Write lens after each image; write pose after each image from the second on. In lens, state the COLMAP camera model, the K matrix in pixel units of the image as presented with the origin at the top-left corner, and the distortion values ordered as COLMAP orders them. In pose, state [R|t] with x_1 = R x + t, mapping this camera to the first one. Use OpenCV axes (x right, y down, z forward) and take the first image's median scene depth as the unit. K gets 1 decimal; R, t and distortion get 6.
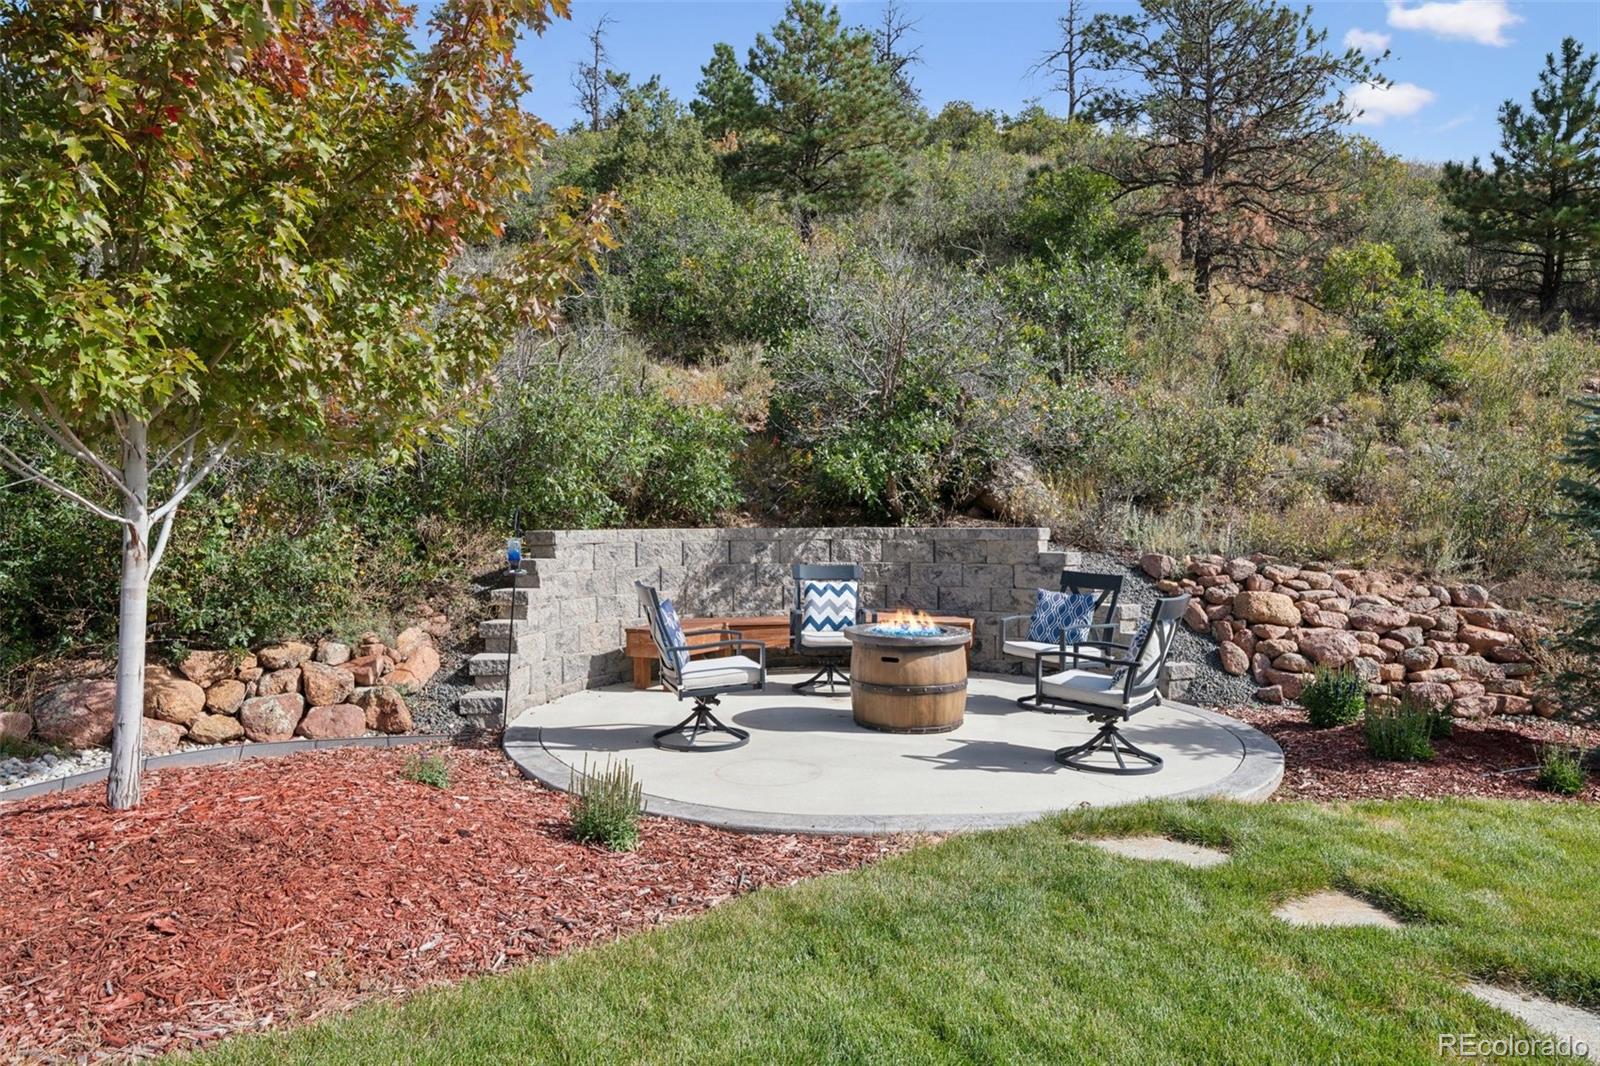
lens RADIAL K [[1083.8, 0, 800.0], [0, 1083.8, 533.0], [0, 0, 1]] dist [-0.001764, 0.000134]
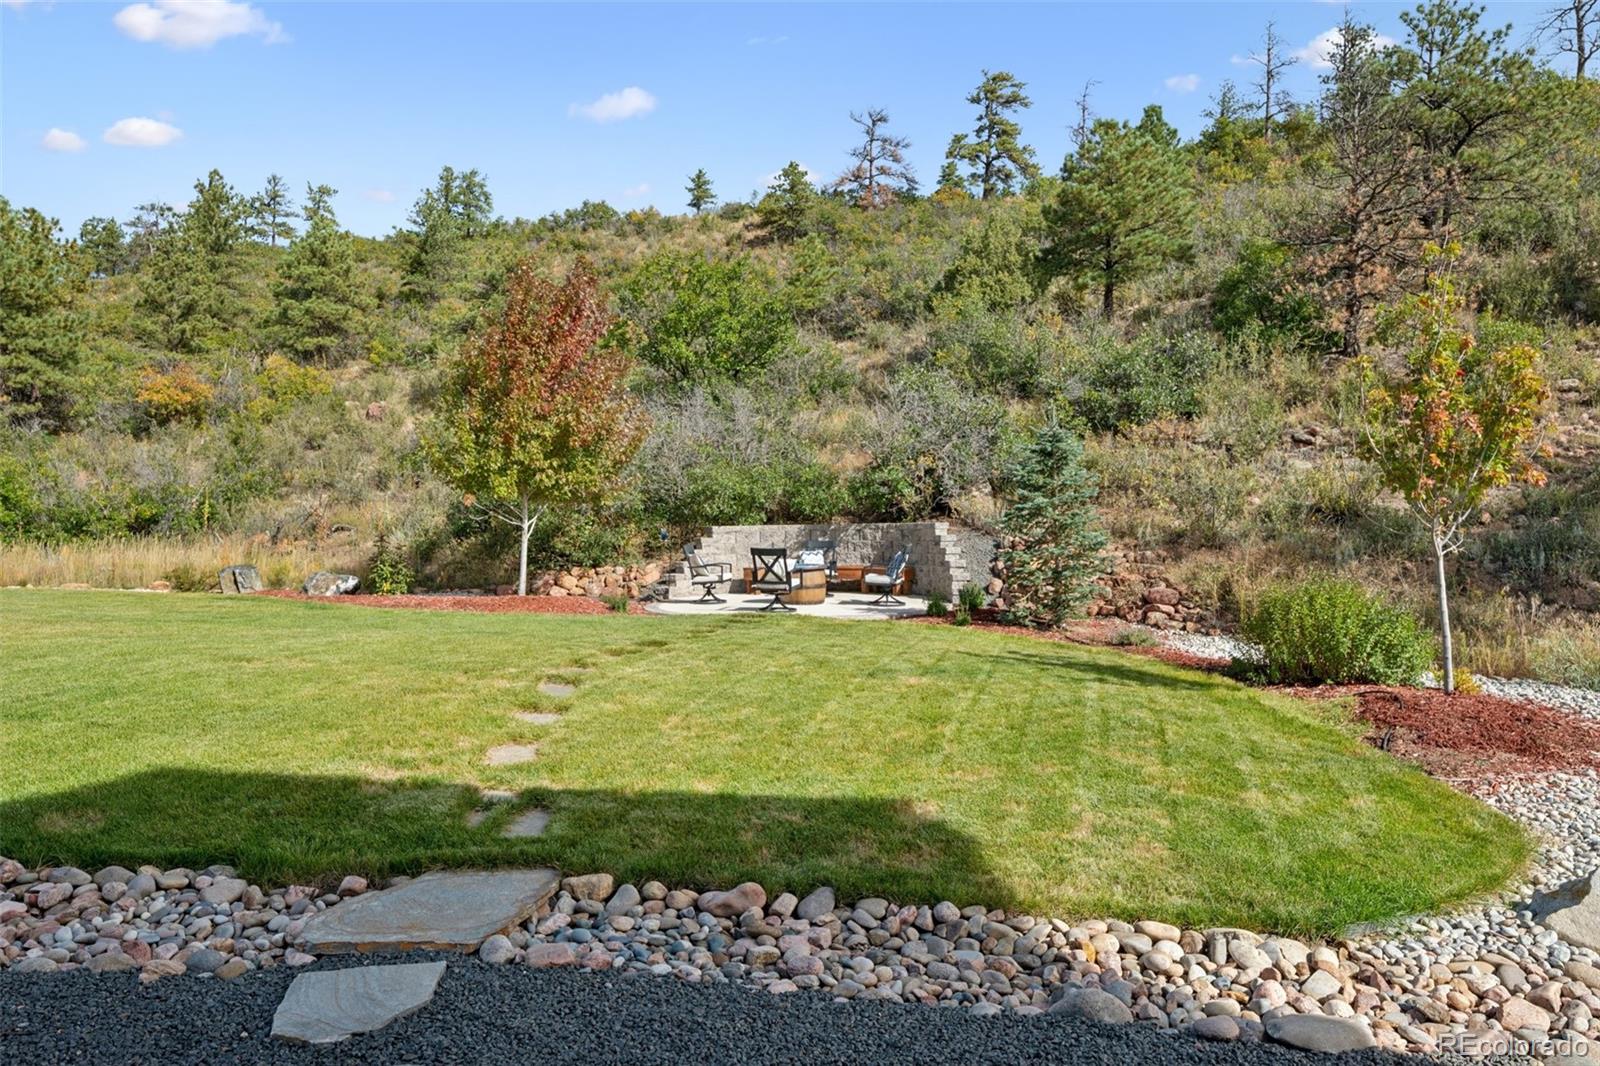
lens RADIAL K [[1083.8, 0, 800.0], [0, 1083.8, 533.0], [0, 0, 1]] dist [-0.001764, 0.000134]
pose [[0.844971, -0.007788, -0.534755, 1.190405], [0.007110, 0.999969, -0.003328, 0.021414], [0.534764, -0.000990, 0.845001, -0.912499]]
